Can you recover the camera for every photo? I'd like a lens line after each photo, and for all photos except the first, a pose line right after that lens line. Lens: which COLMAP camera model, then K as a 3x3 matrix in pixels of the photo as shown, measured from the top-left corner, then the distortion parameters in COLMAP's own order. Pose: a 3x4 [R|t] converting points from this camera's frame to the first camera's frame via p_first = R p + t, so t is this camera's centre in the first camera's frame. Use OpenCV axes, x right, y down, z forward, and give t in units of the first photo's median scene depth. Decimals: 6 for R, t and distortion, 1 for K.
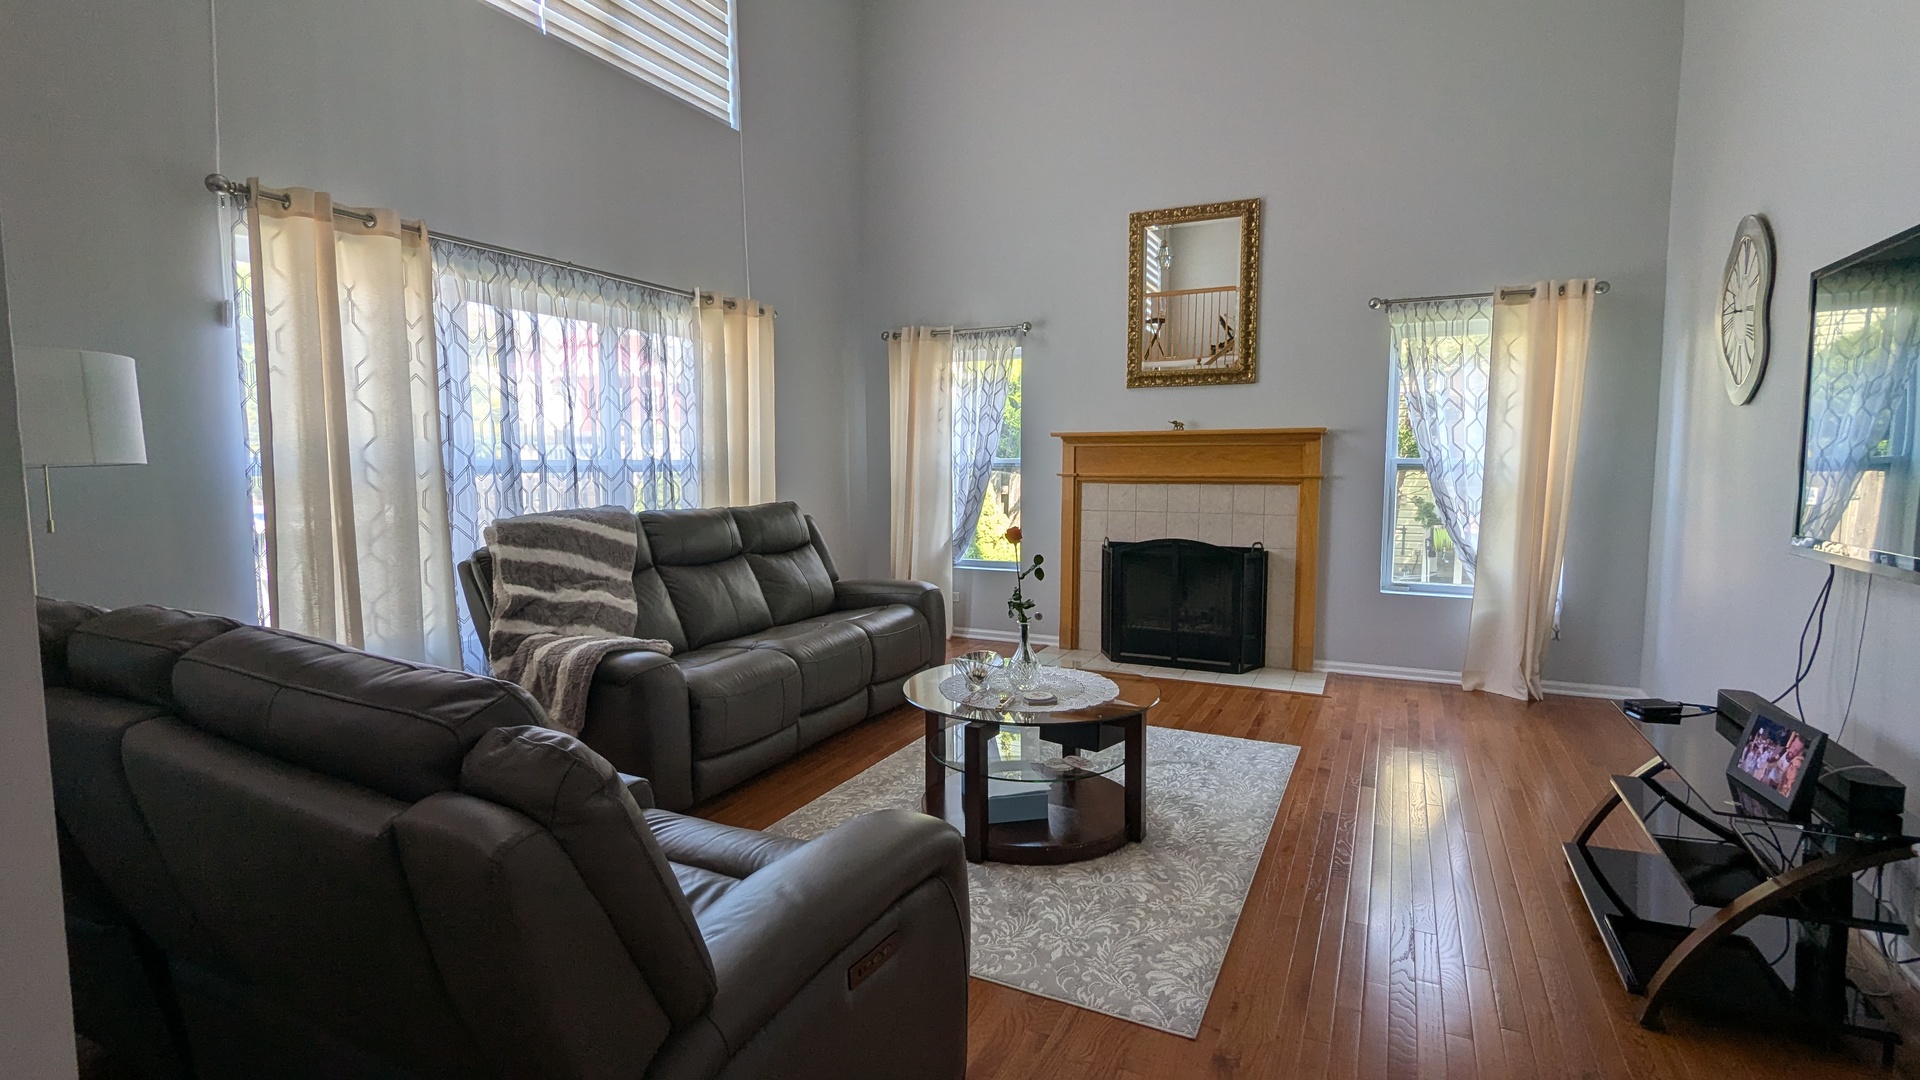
lens RADIAL K [[908.9, 0, 950.9], [0, 908.9, 540.9], [0, 0, 1]] dist [0.000899, -0.001645]
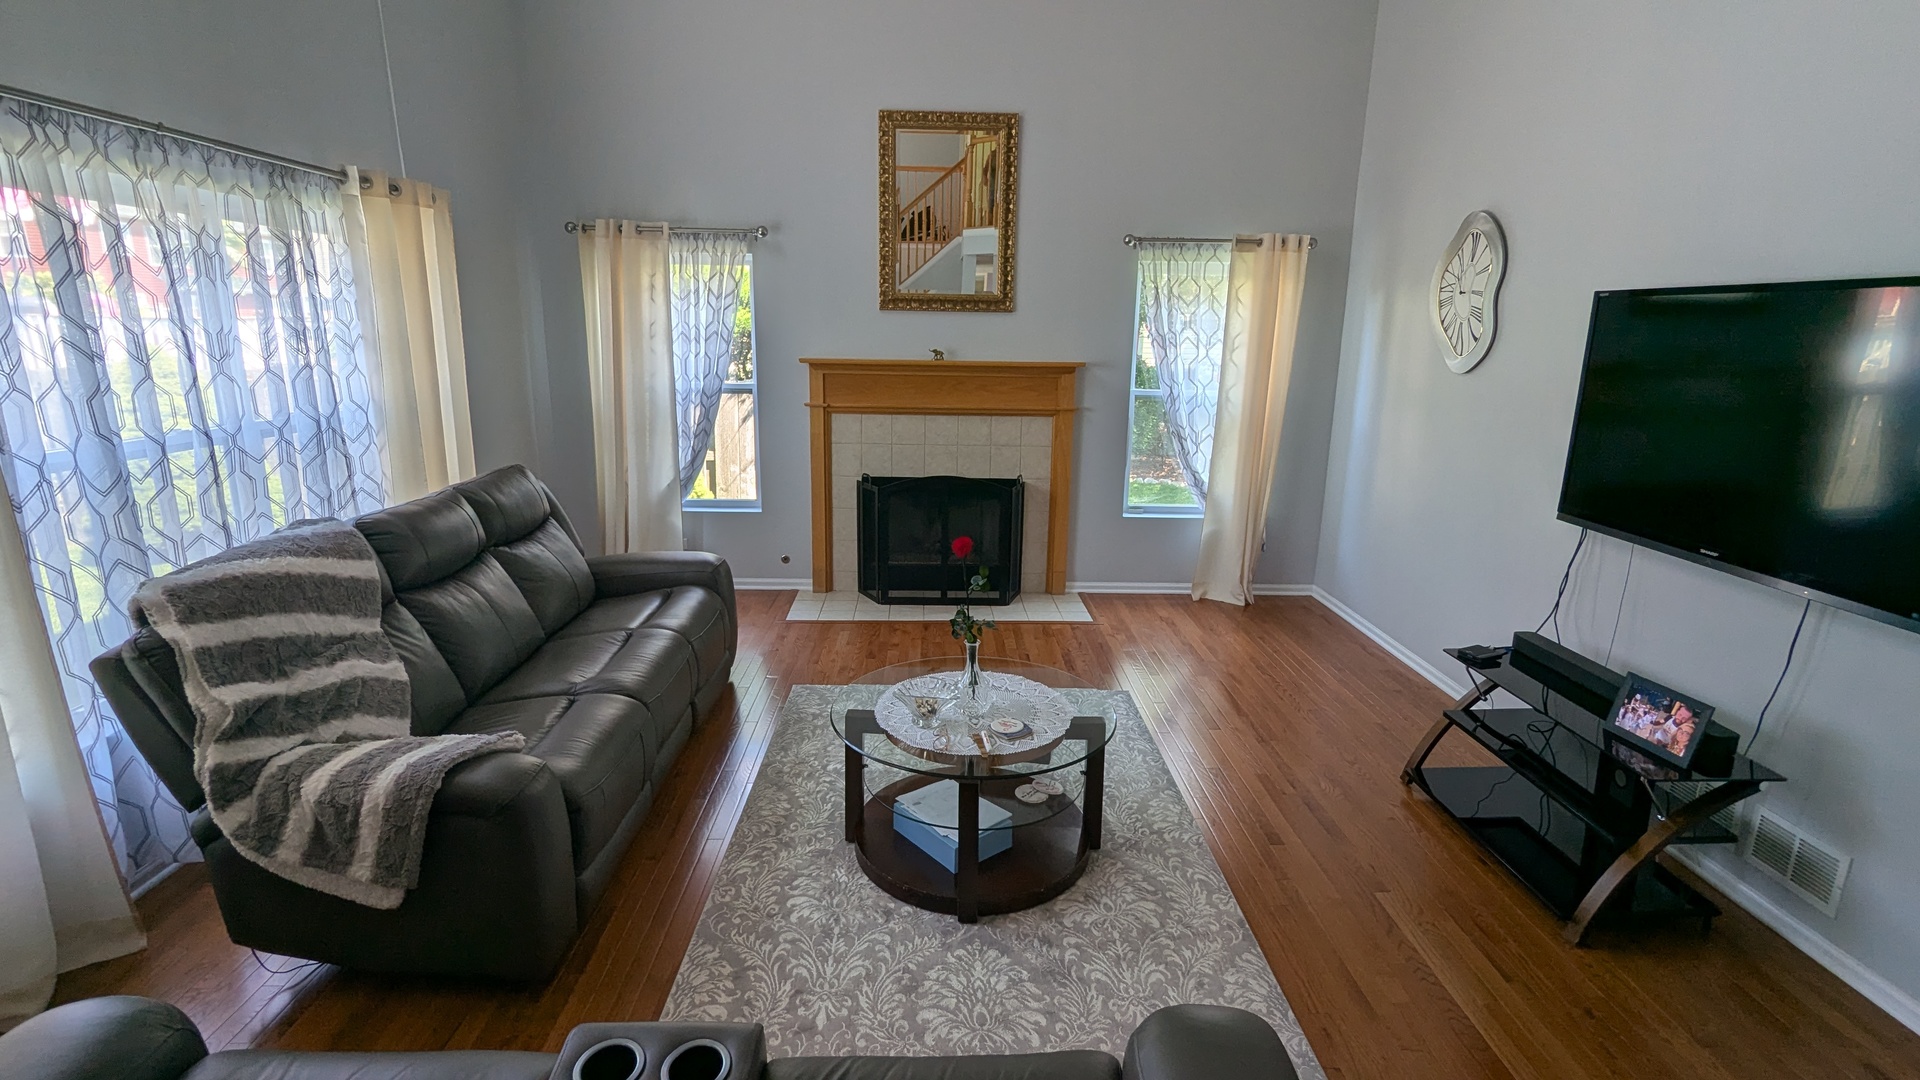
lens RADIAL K [[908.9, 0, 956.6], [0, 908.9, 543.0], [0, 0, 1]] dist [0.000899, -0.001645]
pose [[0.888834, -0.092895, 0.448714, -0.207710], [0.024166, 0.987376, 0.156542, -0.093607], [-0.457592, -0.128296, 0.879858, 0.151613]]
